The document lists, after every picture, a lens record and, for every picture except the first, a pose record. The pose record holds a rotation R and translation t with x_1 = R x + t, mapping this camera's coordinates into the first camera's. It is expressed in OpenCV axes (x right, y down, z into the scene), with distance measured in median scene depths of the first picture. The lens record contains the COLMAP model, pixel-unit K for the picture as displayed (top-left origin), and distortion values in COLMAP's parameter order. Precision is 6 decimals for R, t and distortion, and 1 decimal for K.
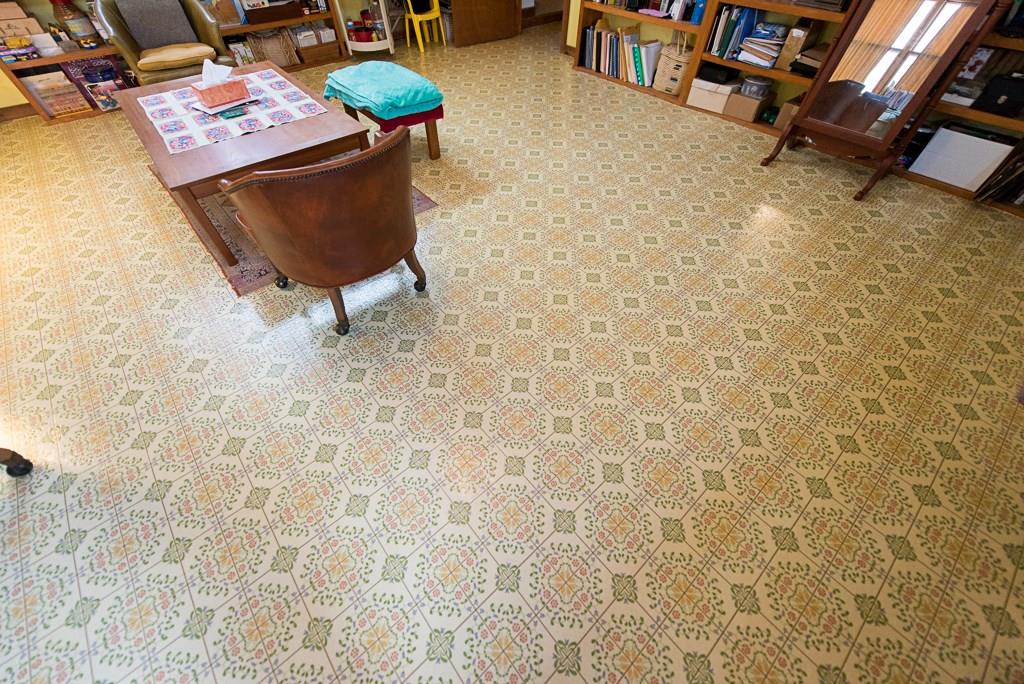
lens RADIAL K [[397.9, 0, 507.6], [0, 397.9, 337.6], [0, 0, 1]] dist [0.009329, -0.001895]
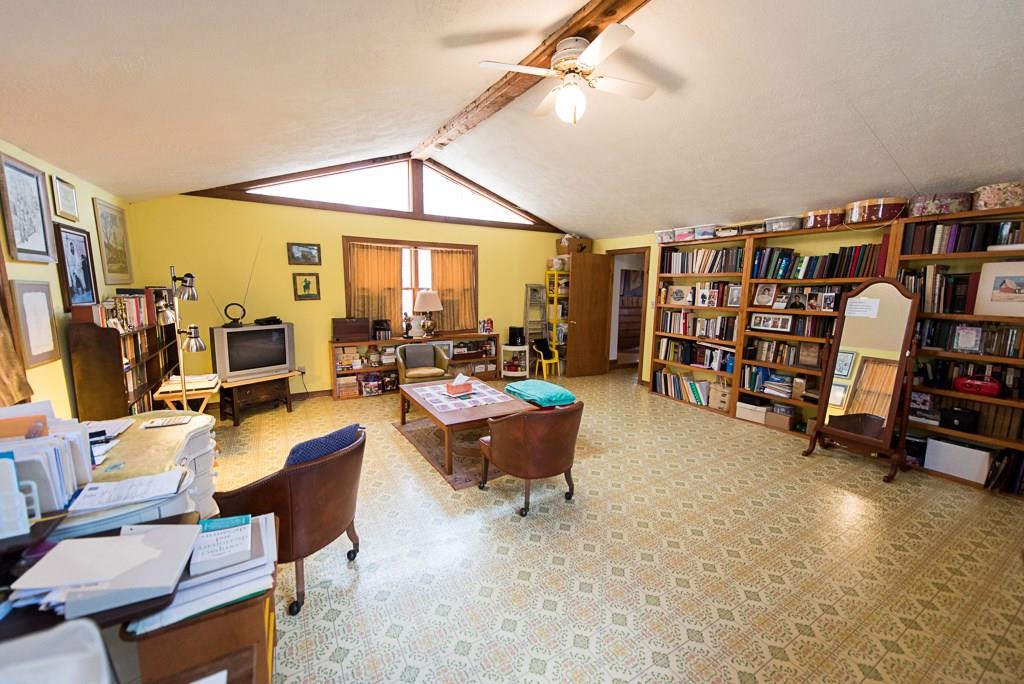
lens RADIAL K [[397.9, 0, 508.9], [0, 397.9, 337.6], [0, 0, 1]] dist [0.009329, -0.001895]
pose [[0.984077, 0.035610, -0.174138, -0.129258], [-0.143597, 0.736658, -0.660844, 0.302318], [0.104747, 0.675327, 0.730042, -0.361821]]
